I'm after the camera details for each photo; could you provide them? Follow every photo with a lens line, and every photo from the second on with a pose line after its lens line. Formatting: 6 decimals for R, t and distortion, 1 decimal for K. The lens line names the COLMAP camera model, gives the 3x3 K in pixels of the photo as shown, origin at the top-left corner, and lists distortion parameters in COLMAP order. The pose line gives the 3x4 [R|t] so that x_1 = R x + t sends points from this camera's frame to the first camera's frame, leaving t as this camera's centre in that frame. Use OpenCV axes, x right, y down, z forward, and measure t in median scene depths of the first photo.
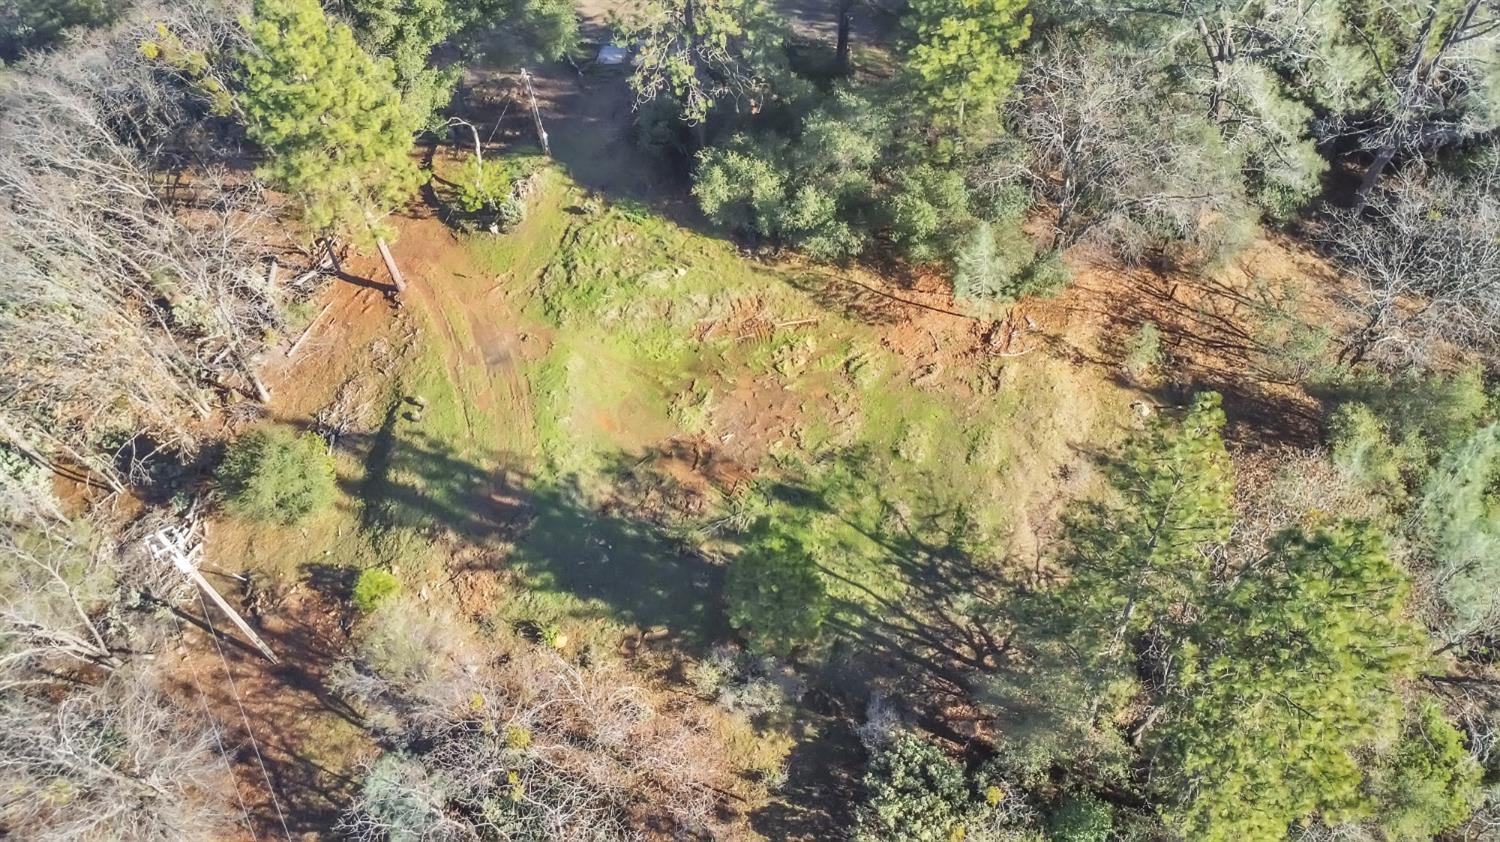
lens RADIAL K [[1084.0, 0, 750.0], [0, 1084.0, 421.0], [0, 0, 1]] dist [-0.011097, -0.043761]
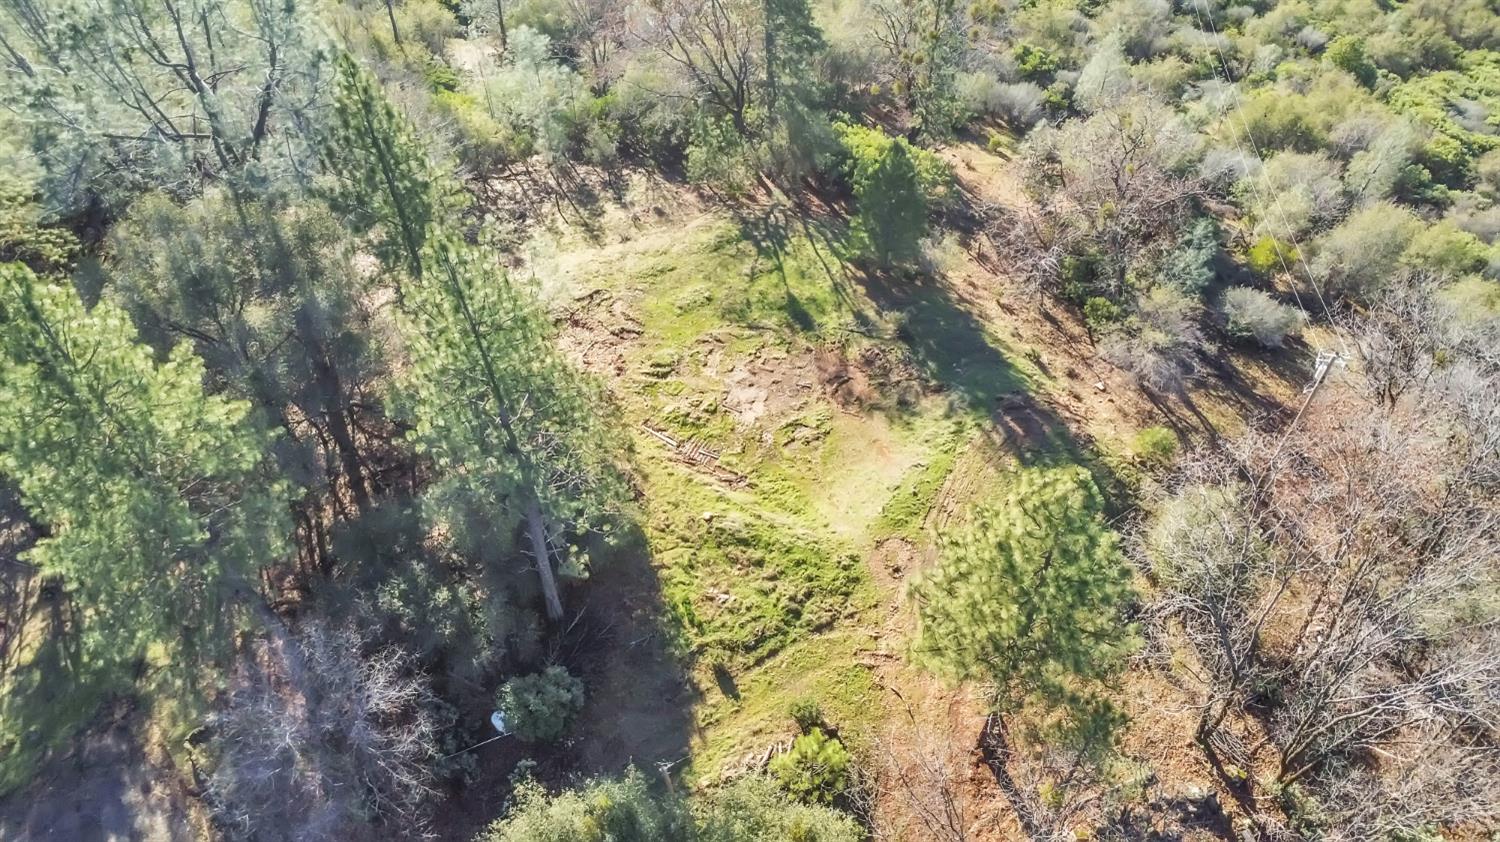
lens RADIAL K [[1084.0, 0, 750.0], [0, 1084.0, 421.0], [0, 0, 1]] dist [-0.011097, -0.043761]
pose [[-0.744053, -0.454870, 0.489365, -0.531082], [0.580256, -0.076869, 0.810798, -0.903756], [-0.331191, 0.887234, 0.321136, 0.715391]]
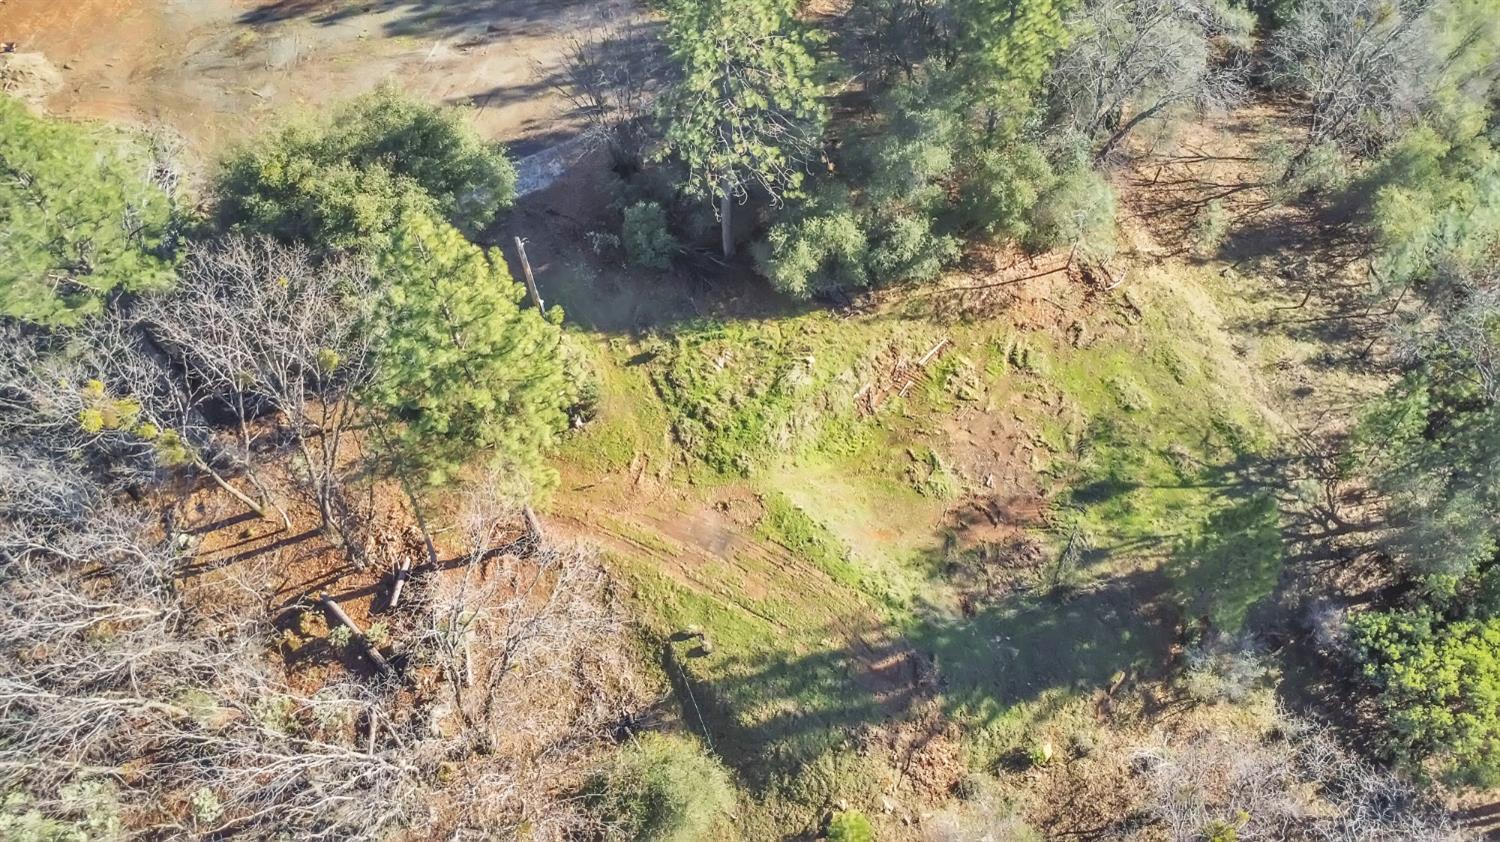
lens RADIAL K [[1084.0, 0, 750.0], [0, 1084.0, 421.0], [0, 0, 1]] dist [-0.011097, -0.043761]
pose [[0.777952, -0.473803, 0.412675, -0.562193], [0.482383, 0.871229, 0.090919, -0.222647], [-0.402613, 0.128337, 0.906329, 0.217742]]
